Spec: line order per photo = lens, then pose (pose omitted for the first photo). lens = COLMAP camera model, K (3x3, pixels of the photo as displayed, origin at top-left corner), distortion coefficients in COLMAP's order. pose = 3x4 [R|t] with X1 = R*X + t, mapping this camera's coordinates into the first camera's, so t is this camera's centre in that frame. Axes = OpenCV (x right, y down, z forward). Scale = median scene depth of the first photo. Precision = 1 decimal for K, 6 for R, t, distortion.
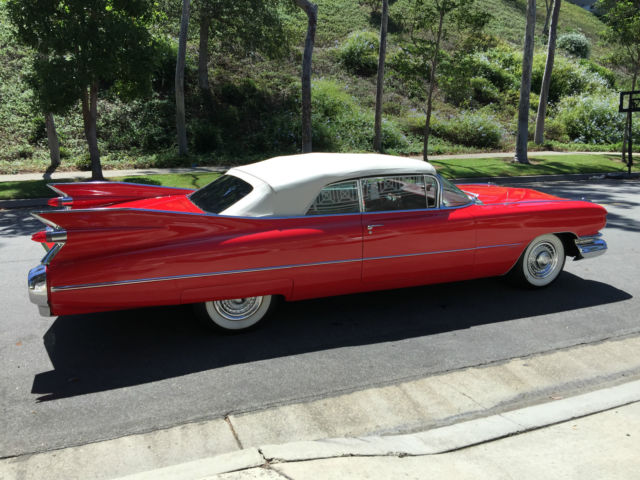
lens RADIAL K [[544.5, 0, 319.4], [0, 544.5, 239.8], [0, 0, 1]] dist [0.051454, -0.094333]
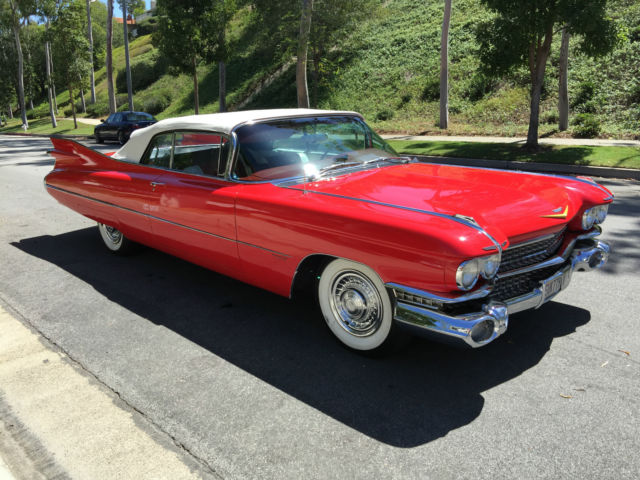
lens RADIAL K [[544.5, 0, 321.7], [0, 544.5, 234.1], [0, 0, 1]] dist [0.051454, -0.094333]
pose [[0.385261, 0.220825, -0.895997, 1.162171], [-0.181570, 0.970106, 0.161018, -0.158089], [0.904769, 0.100652, 0.413839, 0.949182]]
